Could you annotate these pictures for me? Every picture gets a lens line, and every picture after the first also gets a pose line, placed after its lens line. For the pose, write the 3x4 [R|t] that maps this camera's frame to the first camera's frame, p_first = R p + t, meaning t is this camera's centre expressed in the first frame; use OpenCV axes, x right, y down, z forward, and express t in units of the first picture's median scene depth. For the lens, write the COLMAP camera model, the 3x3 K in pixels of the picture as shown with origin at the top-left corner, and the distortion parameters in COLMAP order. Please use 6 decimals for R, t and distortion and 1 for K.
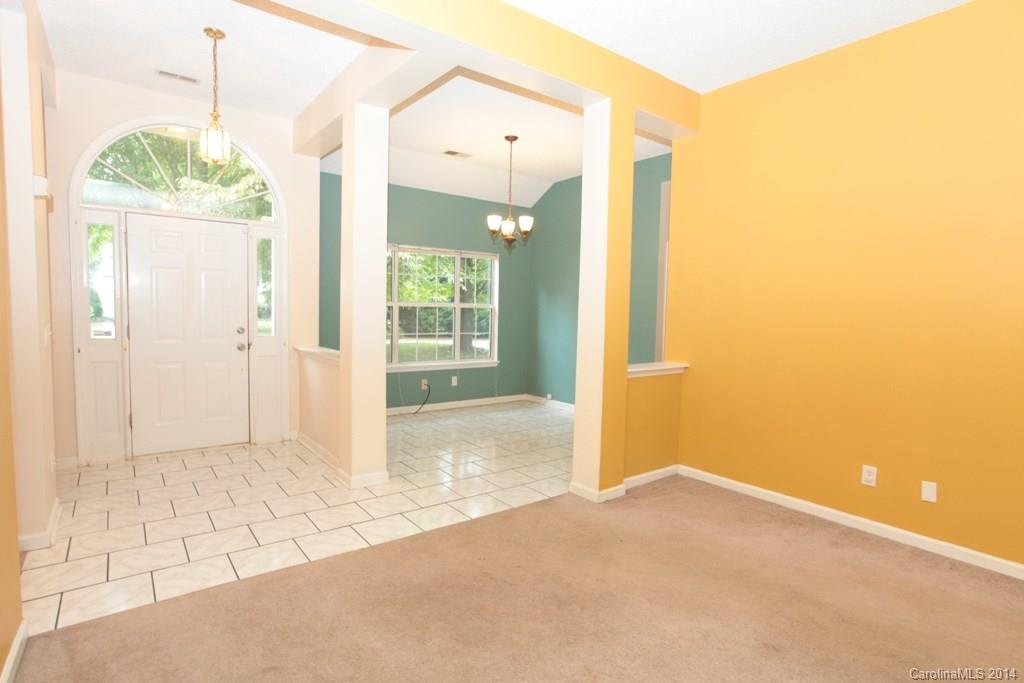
lens RADIAL K [[510.9, 0, 517.7], [0, 510.9, 340.5], [0, 0, 1]] dist [-0.023795, 0.004848]
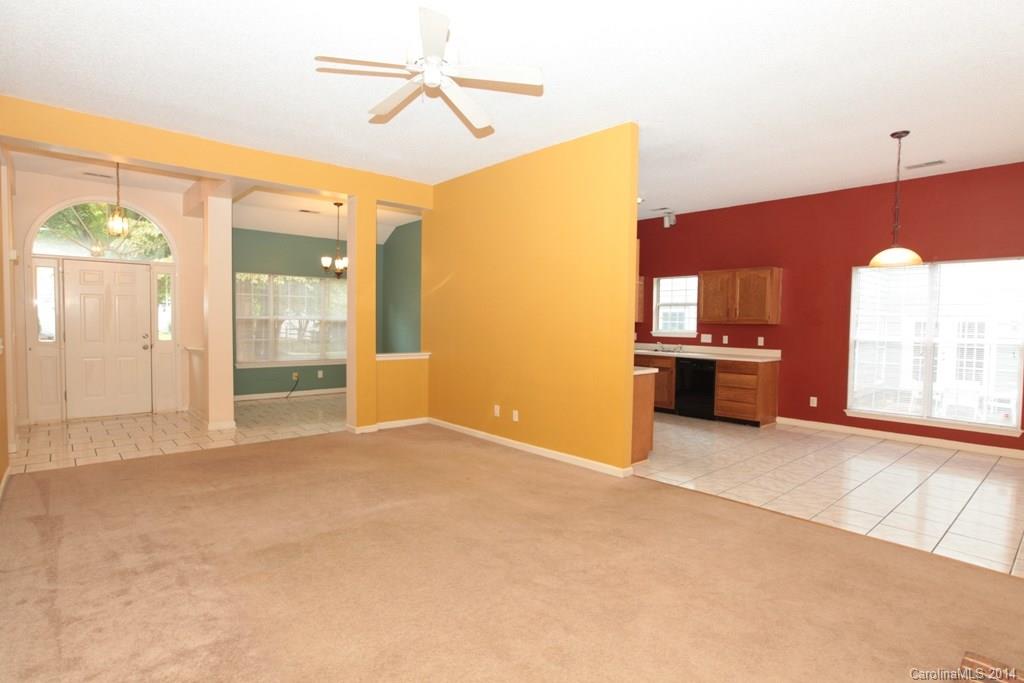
lens RADIAL K [[510.9, 0, 517.7], [0, 510.9, 341.5], [0, 0, 1]] dist [-0.023795, 0.004848]
pose [[0.997330, -0.010899, 0.072209, 0.449679], [0.012538, 0.999673, -0.022281, 0.044991], [-0.071942, 0.023126, 0.997141, -0.568731]]
